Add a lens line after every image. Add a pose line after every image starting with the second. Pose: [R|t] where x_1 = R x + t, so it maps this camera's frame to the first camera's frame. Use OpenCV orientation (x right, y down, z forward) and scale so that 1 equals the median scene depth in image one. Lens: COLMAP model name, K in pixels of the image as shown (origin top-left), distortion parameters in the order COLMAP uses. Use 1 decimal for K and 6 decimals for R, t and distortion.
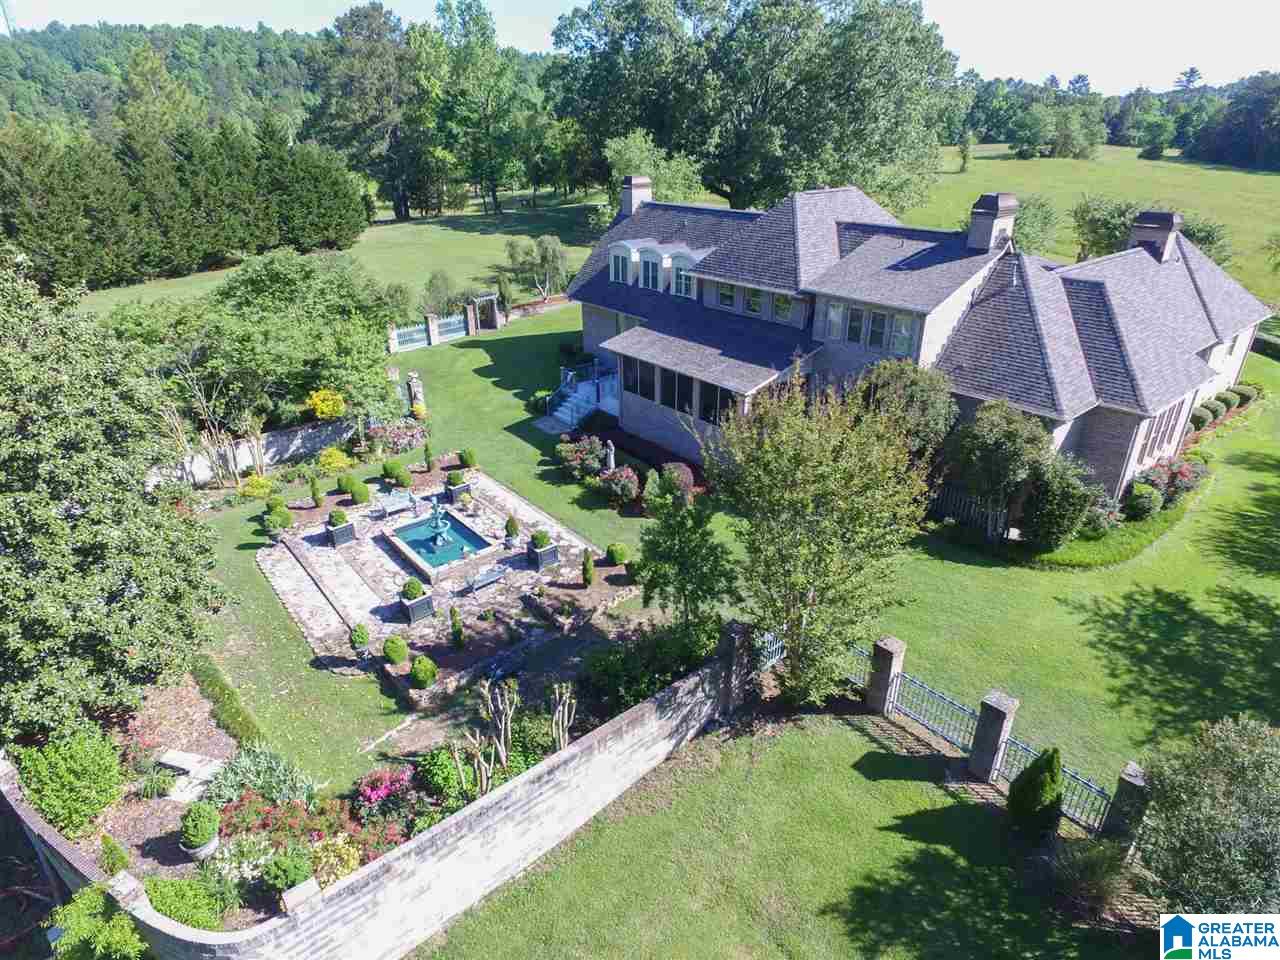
lens RADIAL K [[743.6, 0, 633.5], [0, 743.6, 484.3], [0, 0, 1]] dist [-0.001193, 0.012352]
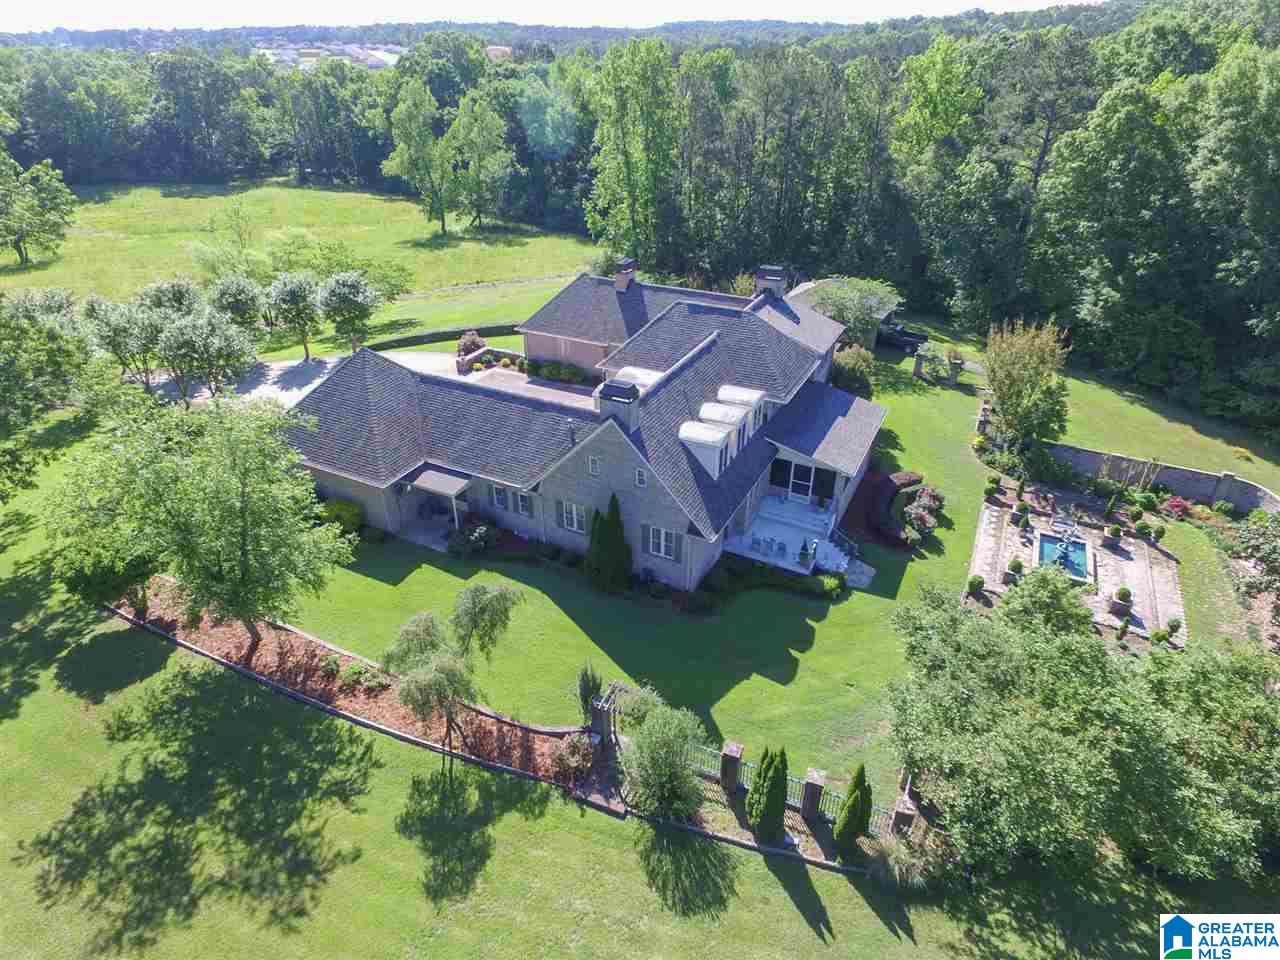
lens RADIAL K [[743.6, 0, 633.5], [0, 743.6, 484.3], [0, 0, 1]] dist [-0.001193, 0.012352]
pose [[-0.383196, -0.470439, 0.794889, -1.019885], [0.399162, 0.691731, 0.601812, -1.234942], [-0.832965, 0.547902, -0.077287, 1.680761]]
